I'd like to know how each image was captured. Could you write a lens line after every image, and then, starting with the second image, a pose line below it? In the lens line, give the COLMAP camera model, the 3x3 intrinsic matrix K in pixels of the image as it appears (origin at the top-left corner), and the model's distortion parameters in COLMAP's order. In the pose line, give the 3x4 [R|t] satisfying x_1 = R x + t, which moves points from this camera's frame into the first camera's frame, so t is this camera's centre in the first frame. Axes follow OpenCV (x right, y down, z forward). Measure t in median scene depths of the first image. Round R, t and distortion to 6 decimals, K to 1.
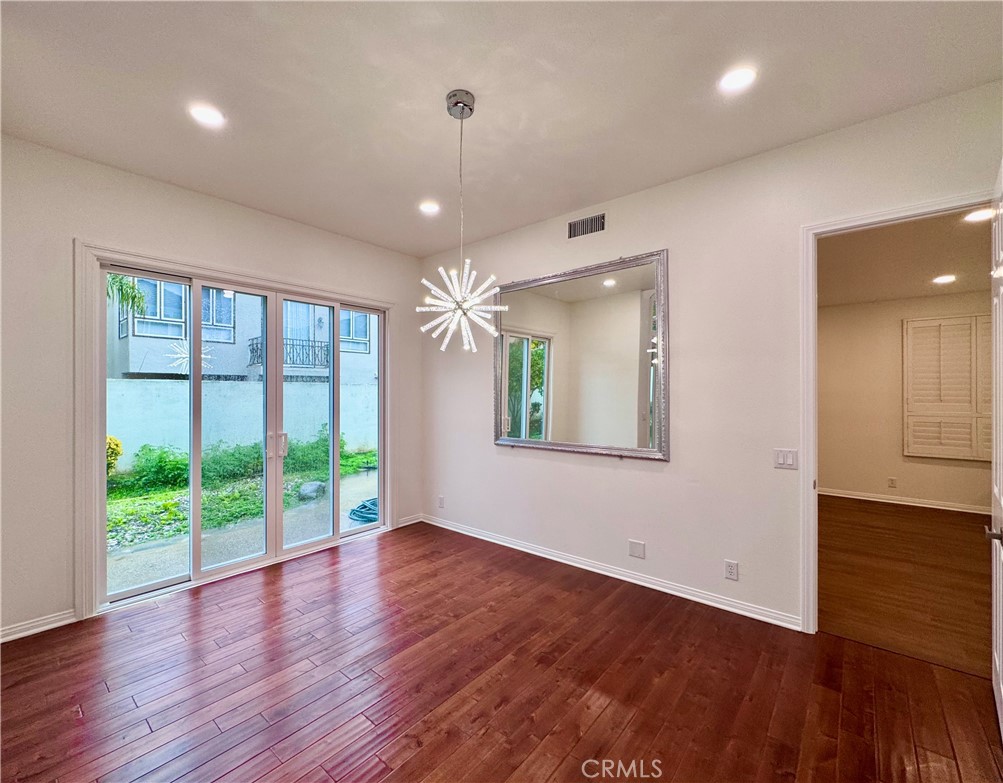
lens RADIAL K [[433.8, 0, 501.7], [0, 433.8, 393.7], [0, 0, 1]] dist [0.000922, 0.000015]
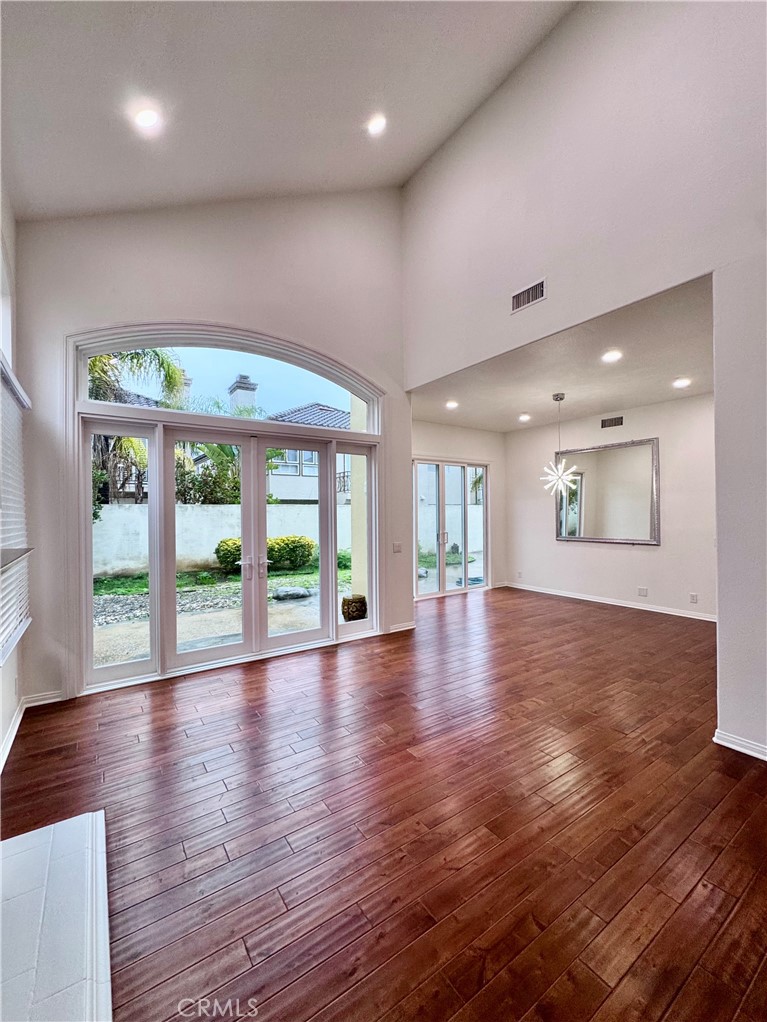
lens RADIAL K [[431.6, 0, 383.5], [0, 431.6, 509.1], [0, 0, 1]] dist [-0.004382, -0.000152]
pose [[0.960087, -0.007324, -0.279607, -0.214624], [0.005804, 0.999964, -0.006265, -0.004014], [0.279643, 0.004392, 0.960094, -0.971976]]
